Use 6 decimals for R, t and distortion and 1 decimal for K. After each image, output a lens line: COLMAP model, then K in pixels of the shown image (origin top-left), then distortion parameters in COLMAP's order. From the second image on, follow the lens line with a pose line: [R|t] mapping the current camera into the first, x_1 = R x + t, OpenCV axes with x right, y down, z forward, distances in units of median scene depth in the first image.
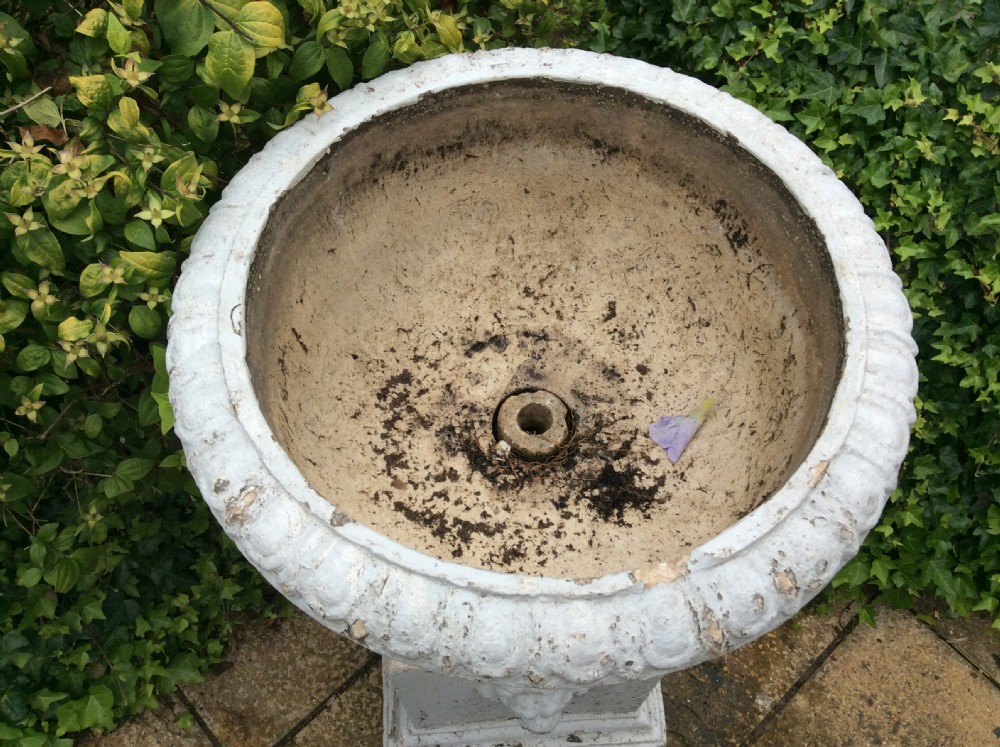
lens RADIAL K [[911.5, 0, 514.9], [0, 911.5, 363.3], [0, 0, 1]] dist [0.049401, 0.000000]
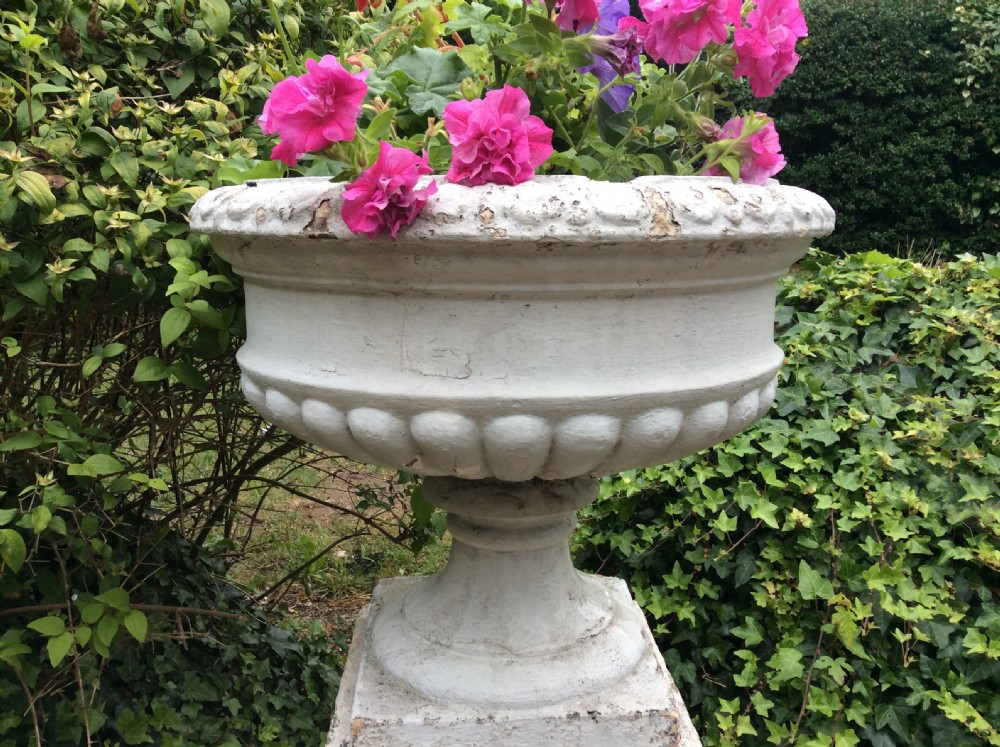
lens RADIAL K [[911.5, 0, 504.2], [0, 911.5, 376.8], [0, 0, 1]] dist [0.049401, 0.000000]
pose [[0.999368, 0.001361, -0.035523, 0.024792], [-0.028013, 0.645340, -0.763382, 0.453689], [0.021885, 0.763895, 0.644970, 0.168017]]
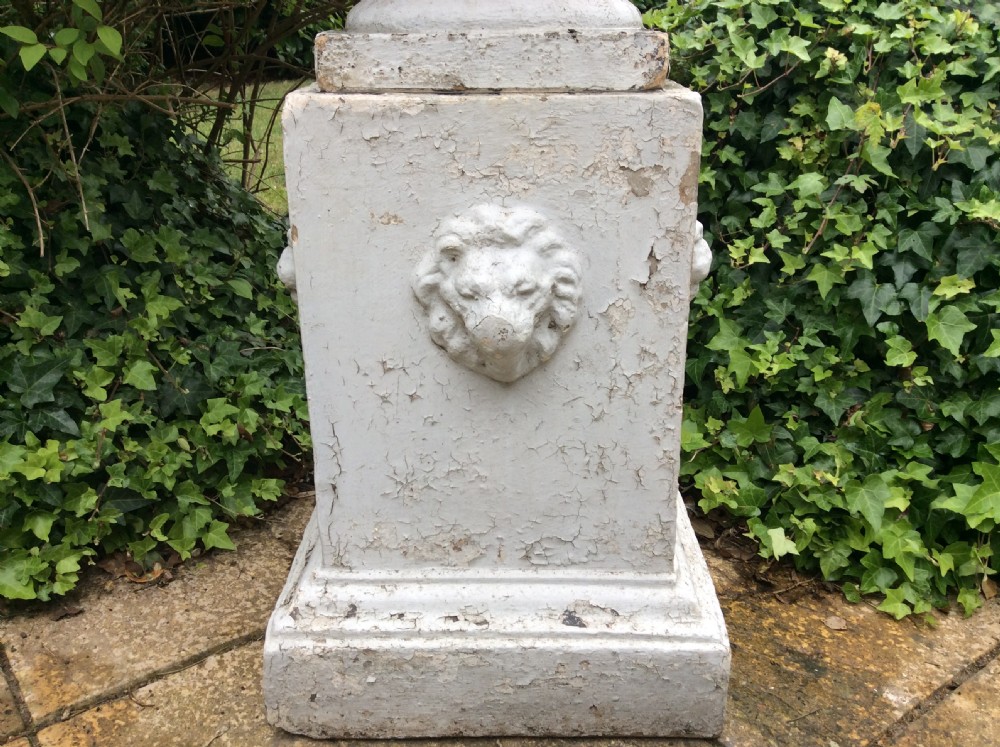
lens RADIAL K [[911.5, 0, 508.9], [0, 911.5, 376.0], [0, 0, 1]] dist [0.049401, 0.000000]
pose [[0.995903, 0.014794, -0.089215, 0.067322], [-0.068869, 0.763450, -0.642184, 0.622730], [0.058611, 0.645697, 0.761341, 0.390539]]
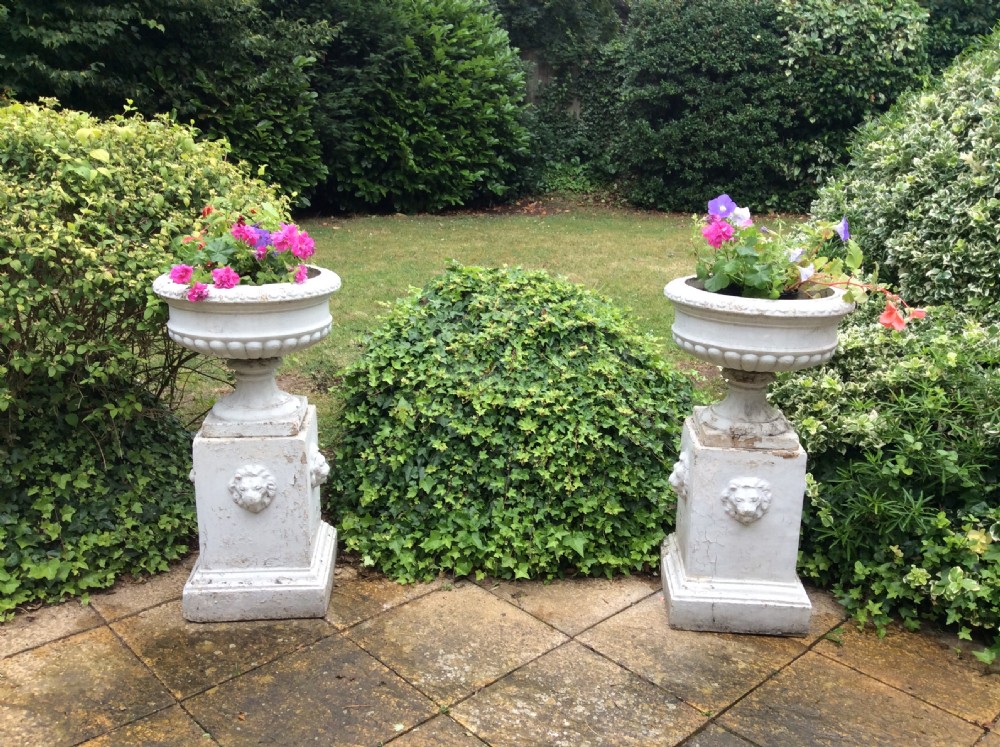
lens RADIAL K [[911.5, 0, 500.5], [0, 911.5, 365.0], [0, 0, 1]] dist [0.049401, 0.000000]
pose [[0.999973, 0.001420, 0.007212, 0.500959], [0.004169, 0.698650, -0.715452, 1.413188], [-0.006055, 0.715462, 0.698625, -0.723661]]
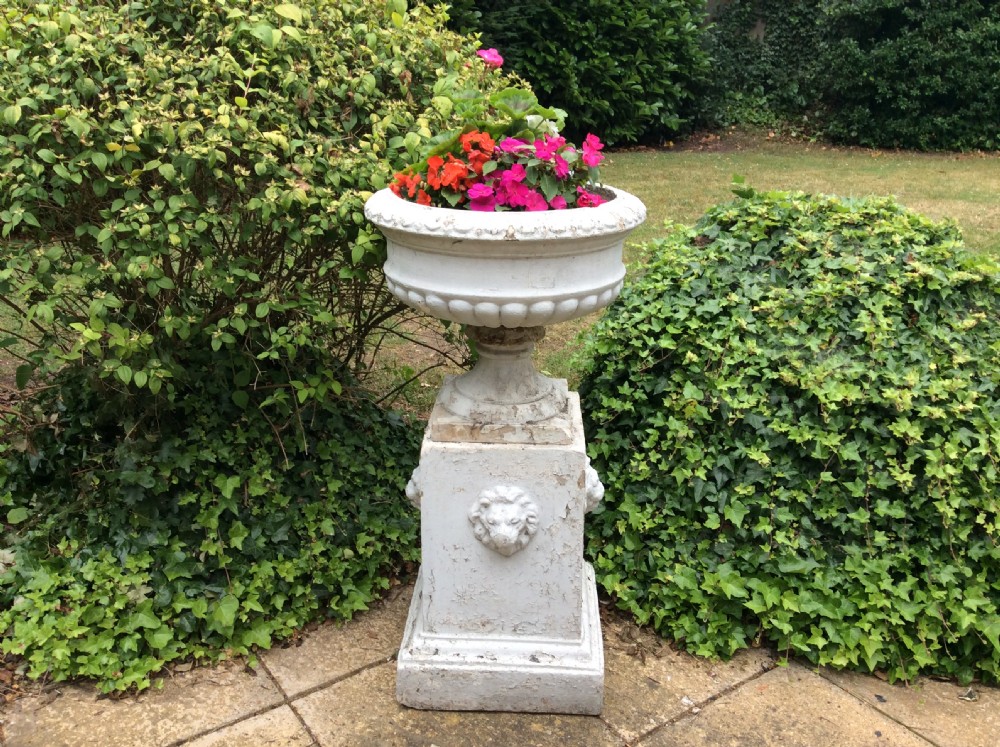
lens RADIAL K [[911.5, 0, 516.3], [0, 911.5, 363.4], [0, 0, 1]] dist [0.049401, 0.000000]
pose [[0.993259, 0.035440, -0.110367, 0.158215], [-0.100706, 0.735320, -0.670196, 0.920865], [0.057403, 0.676793, 0.733932, -0.282528]]
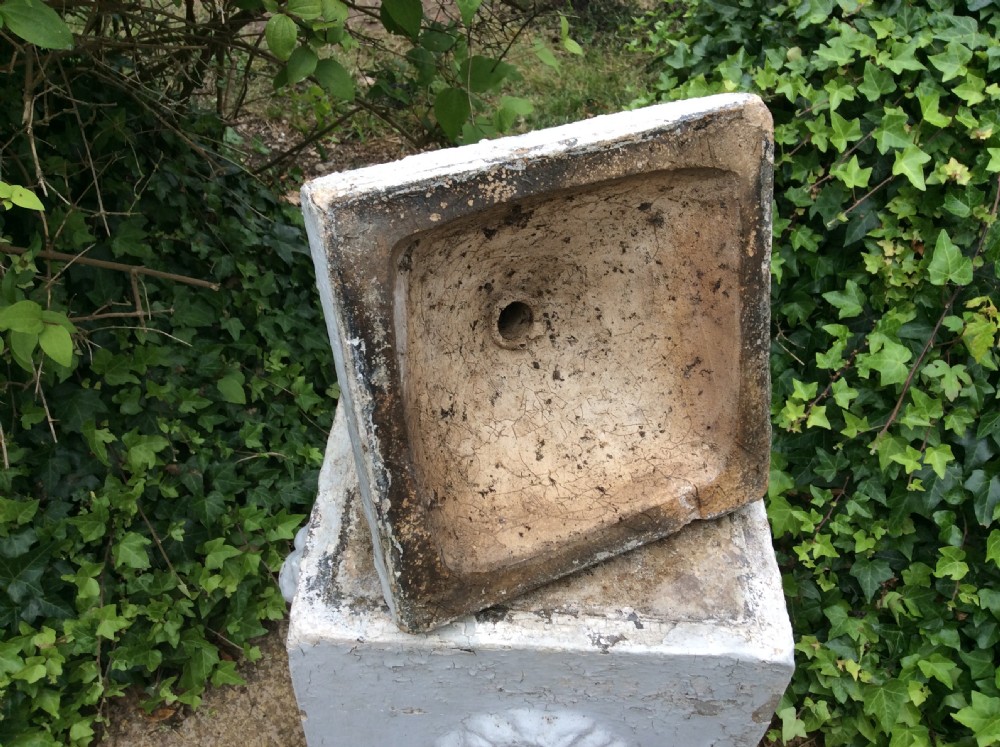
lens RADIAL K [[911.5, 0, 516.2], [0, 911.5, 352.2], [0, 0, 1]] dist [0.049401, 0.000000]
pose [[0.993846, 0.098254, -0.051157, 0.011222], [-0.109045, 0.949028, -0.295729, 0.209528], [0.019493, 0.299487, 0.953901, 0.250077]]
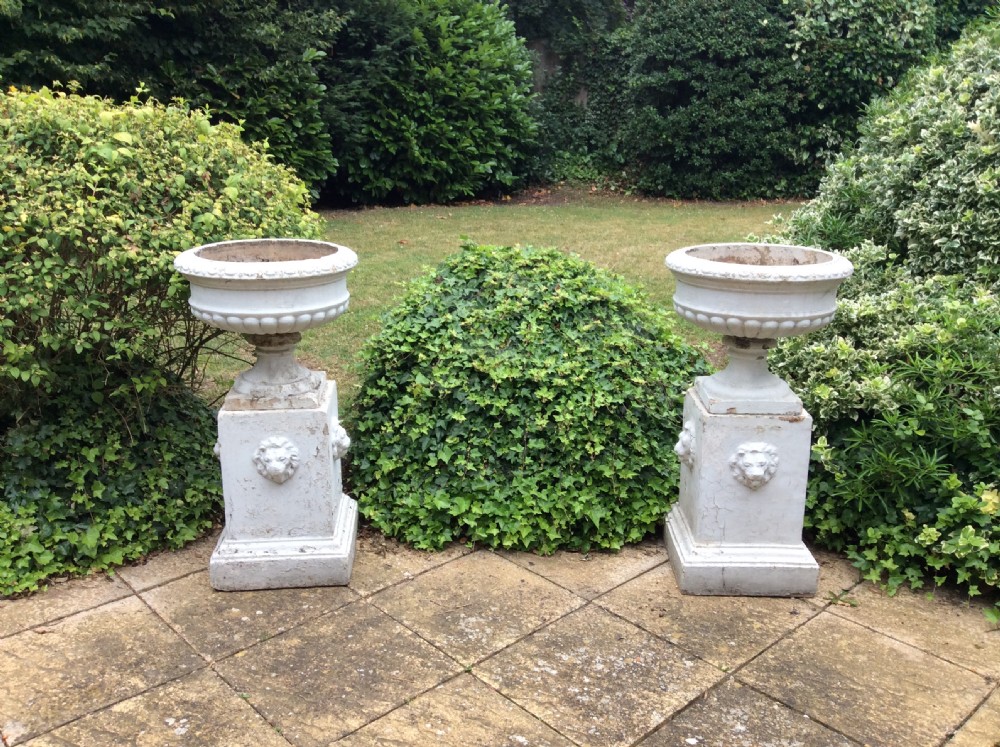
lens RADIAL K [[911.5, 0, 501.9], [0, 911.5, 364.7], [0, 0, 1]] dist [0.049401, 0.000000]
pose [[0.999908, -0.013385, -0.002062, 0.487595], [0.007931, 0.702184, -0.711952, 1.474718], [0.010977, 0.711870, 0.702225, -0.713190]]
